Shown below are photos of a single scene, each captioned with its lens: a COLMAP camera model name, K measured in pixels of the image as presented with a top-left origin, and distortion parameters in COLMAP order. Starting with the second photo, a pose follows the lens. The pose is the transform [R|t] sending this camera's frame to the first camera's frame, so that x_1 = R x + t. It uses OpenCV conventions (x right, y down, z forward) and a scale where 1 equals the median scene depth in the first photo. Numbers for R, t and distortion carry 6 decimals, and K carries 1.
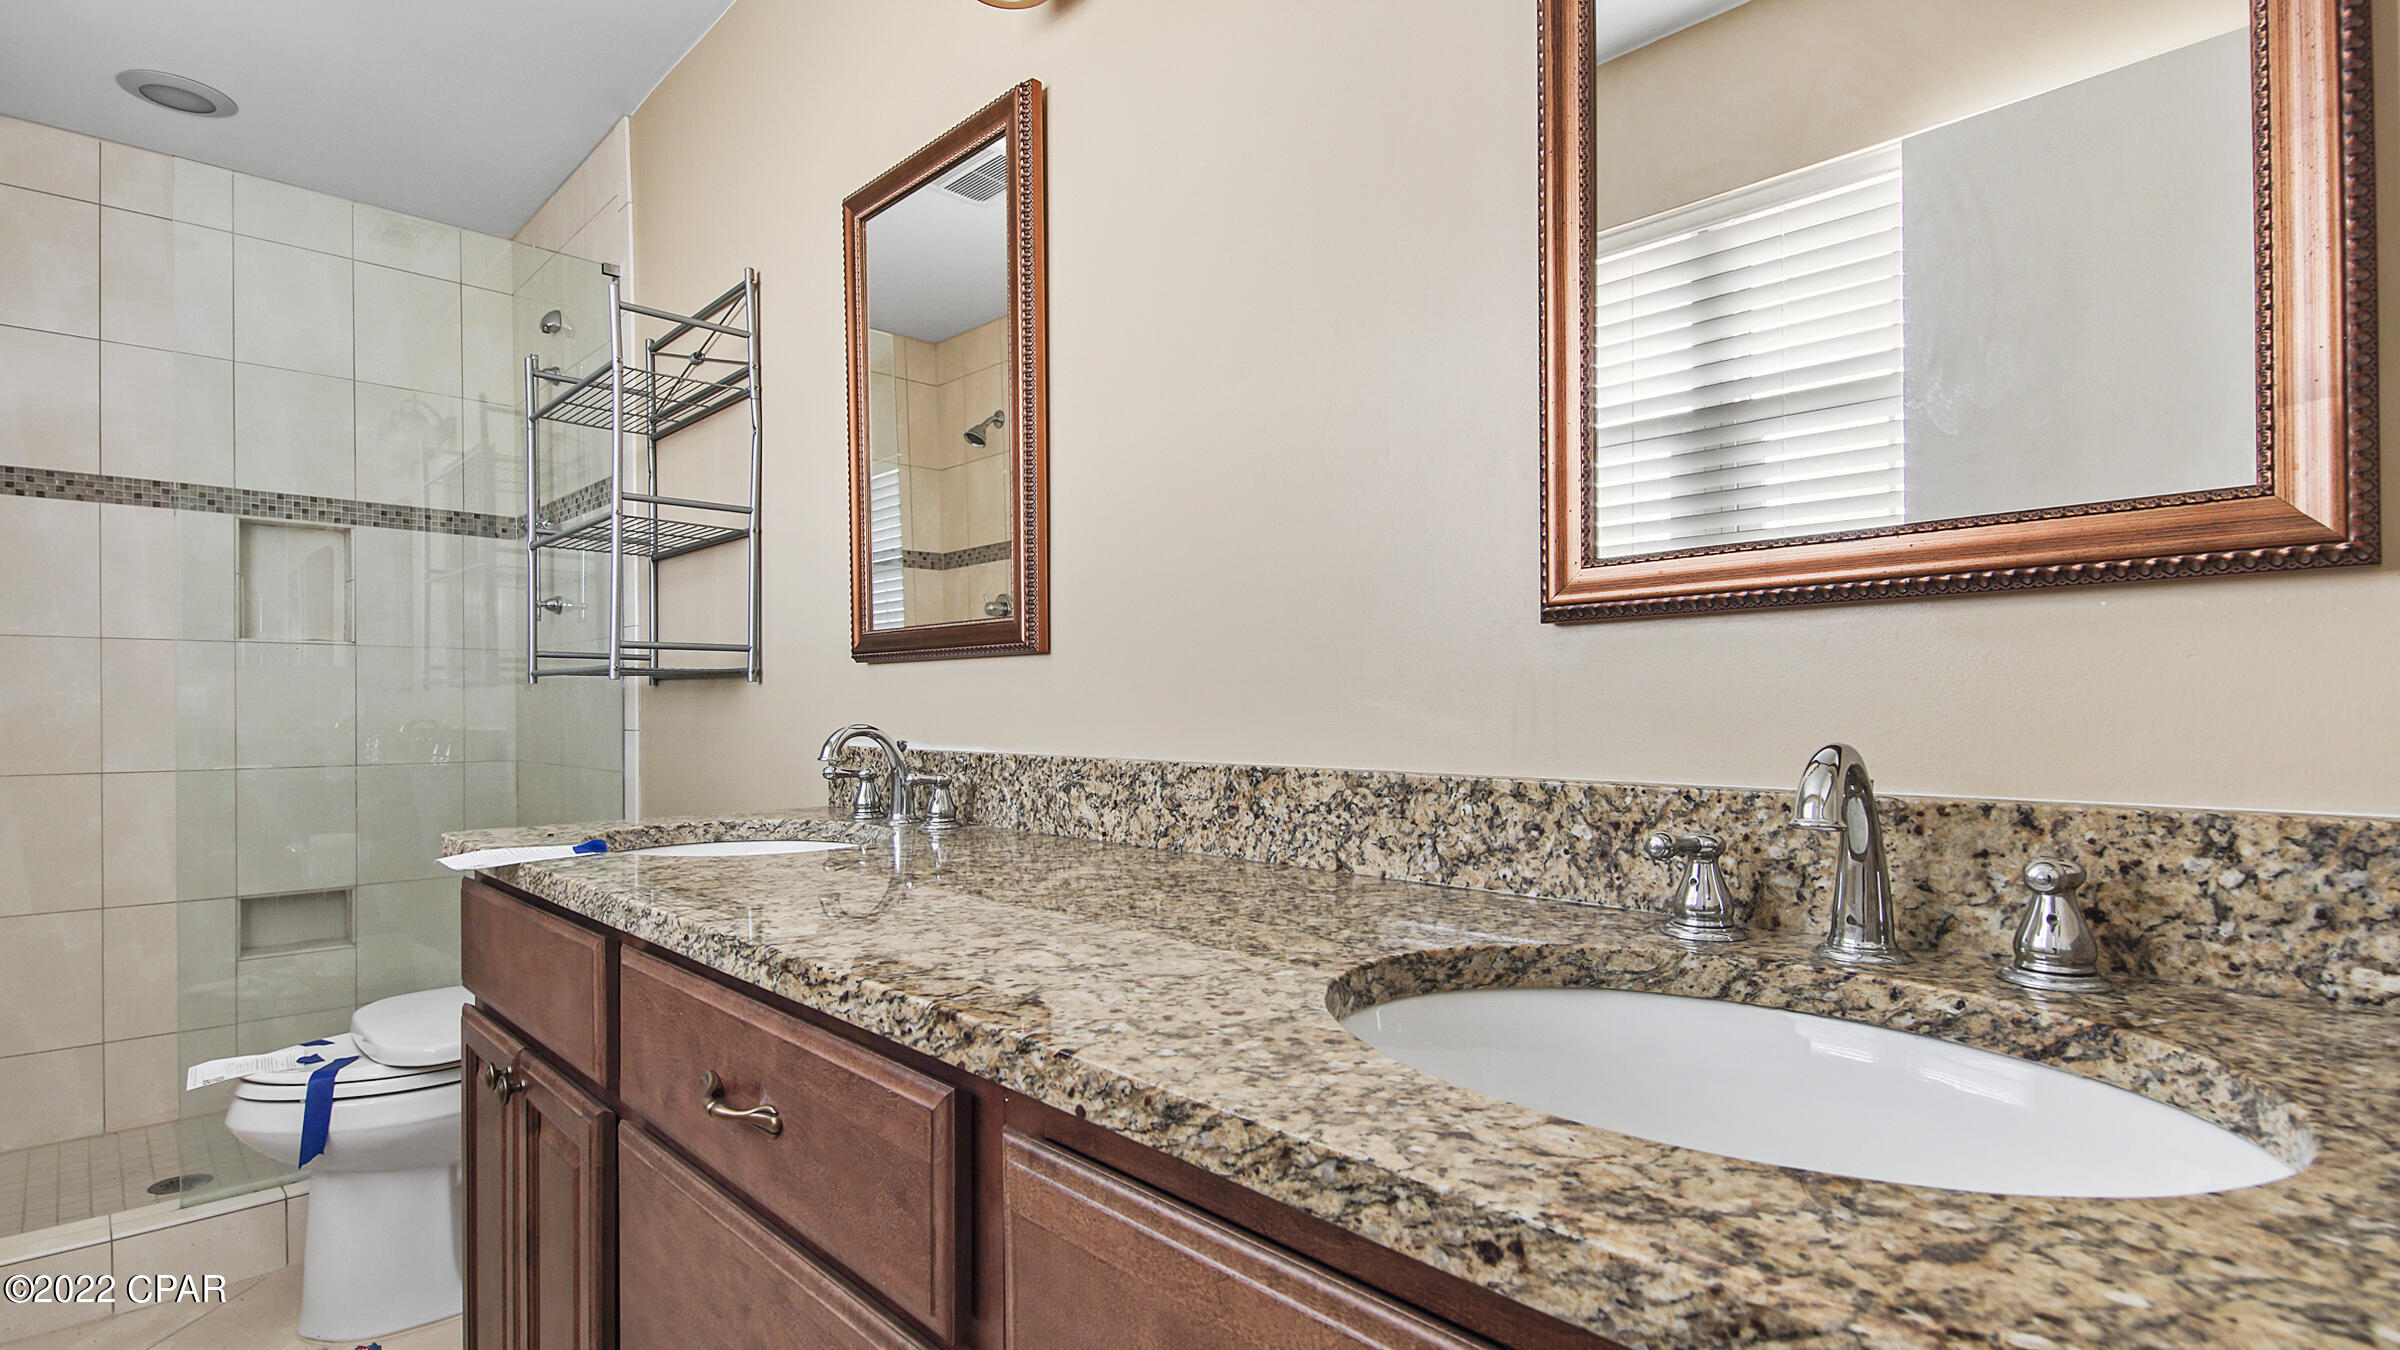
lens RADIAL K [[1057.7, 0, 1190.8], [0, 1057.7, 709.5], [0, 0, 1]] dist [0.029443, -0.019300]
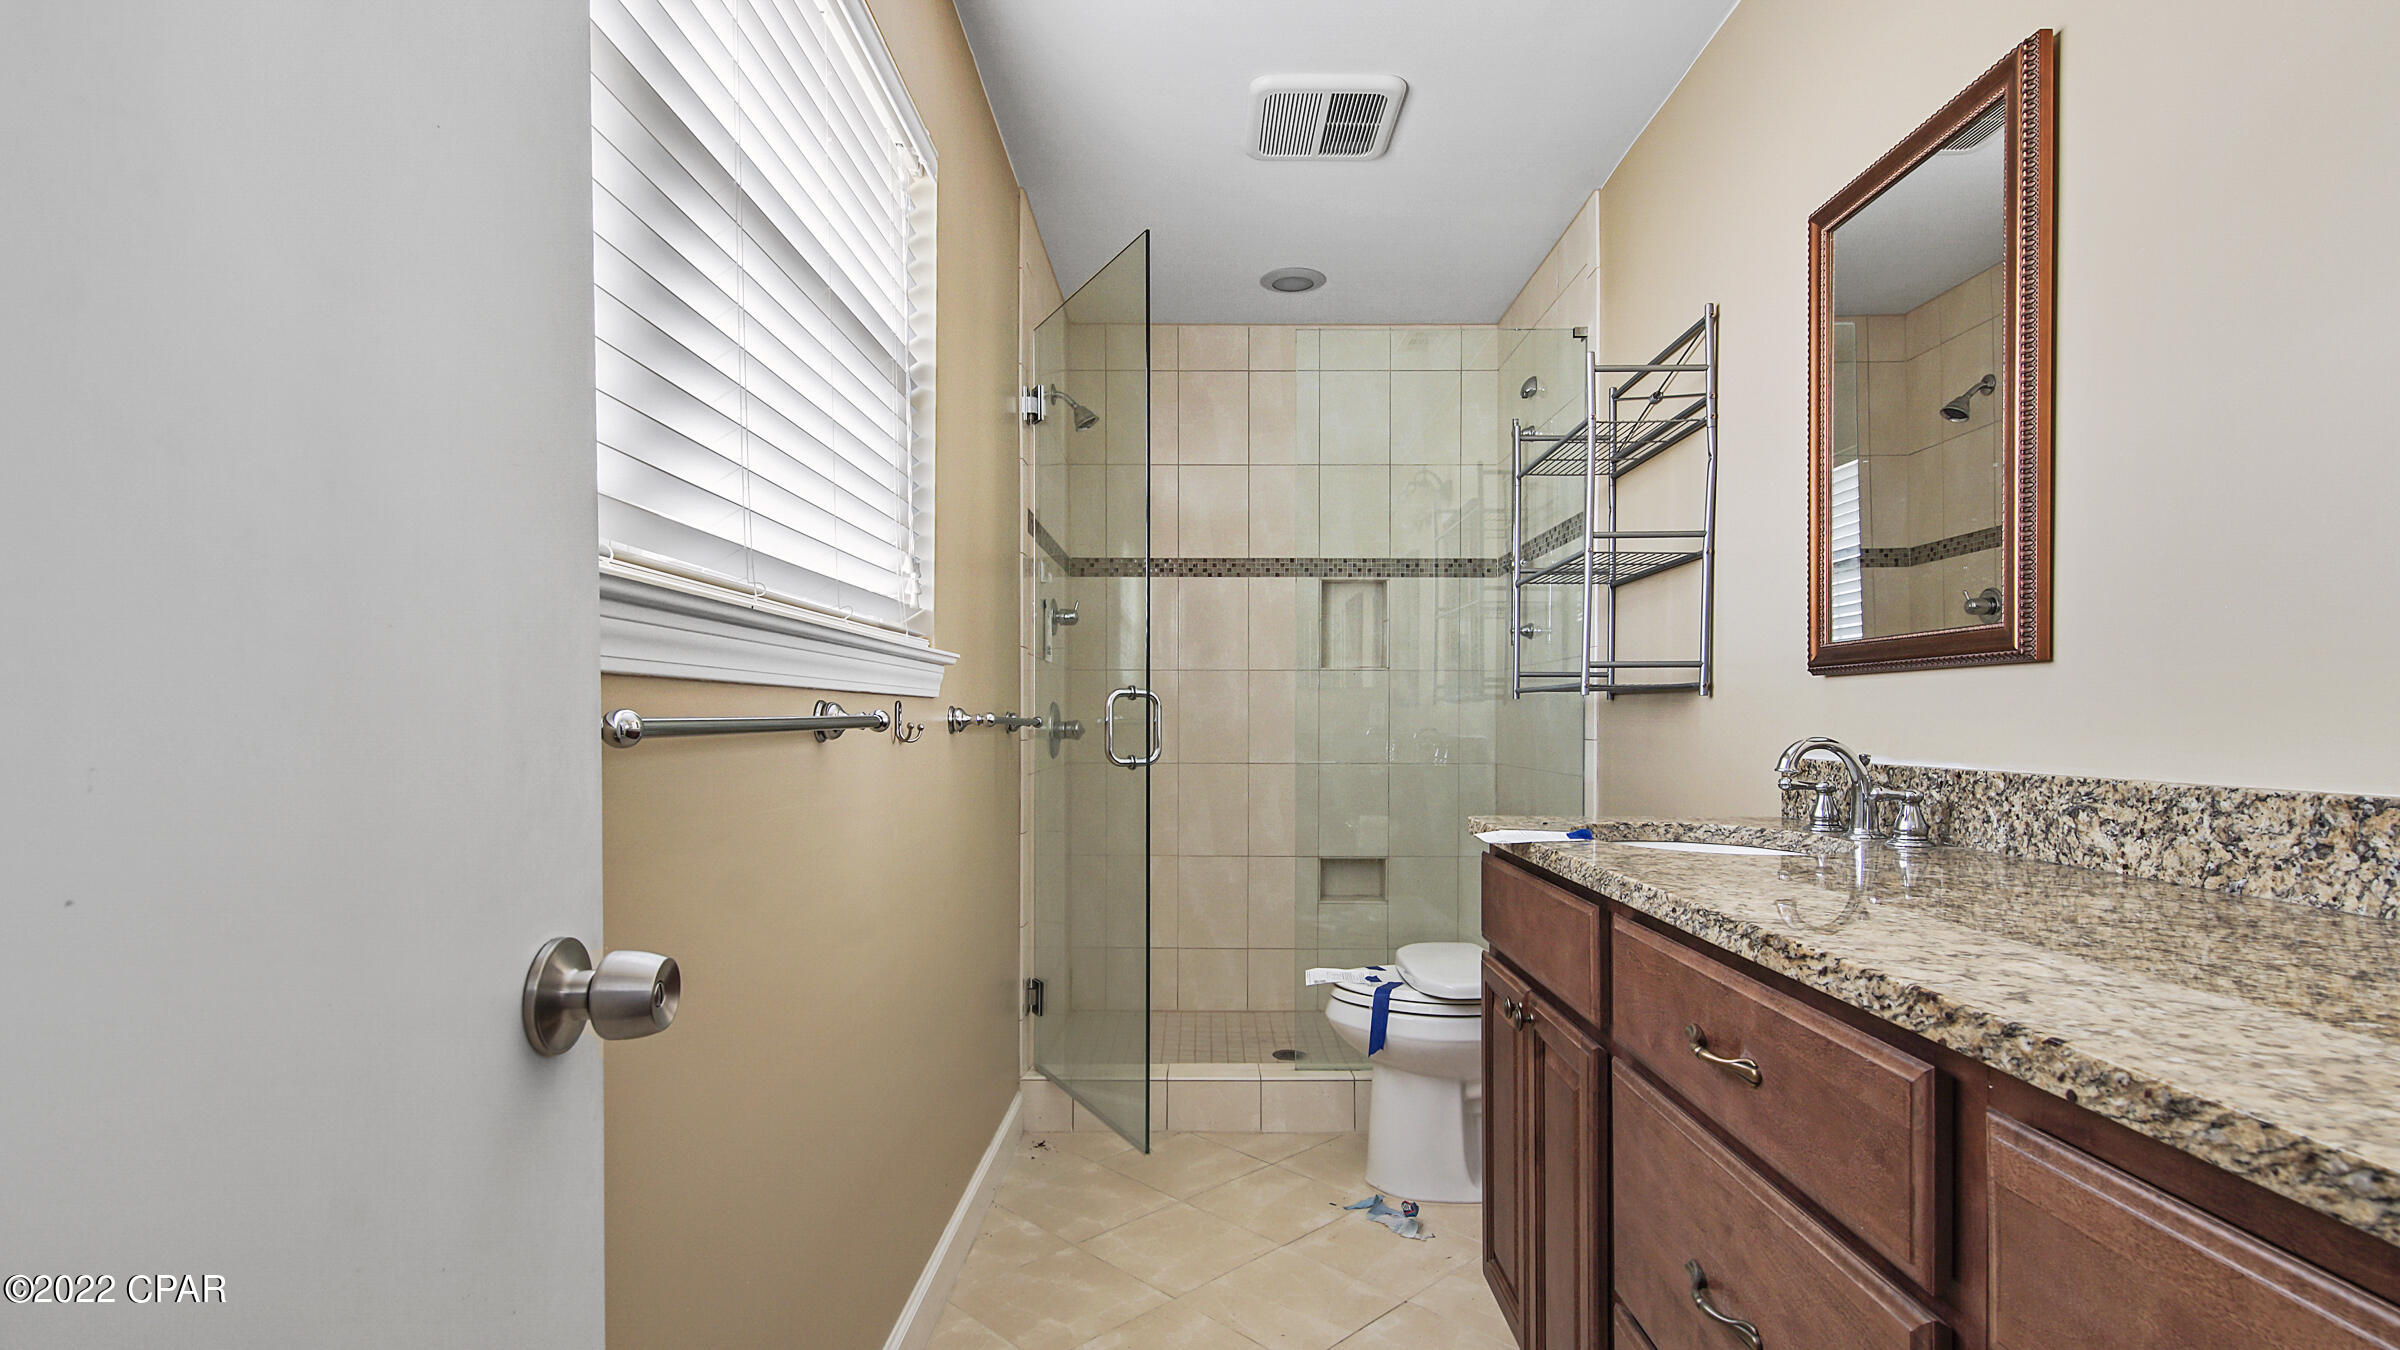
lens RADIAL K [[1175.7, 0, 1195.3], [0, 1175.7, 730.0], [0, 0, 1]] dist [0.044574, -0.029231]
pose [[0.723160, 0.009936, -0.690609, 0.043688], [-0.003787, 0.999939, 0.010421, -0.002535], [0.690670, -0.004921, 0.723153, -0.248293]]
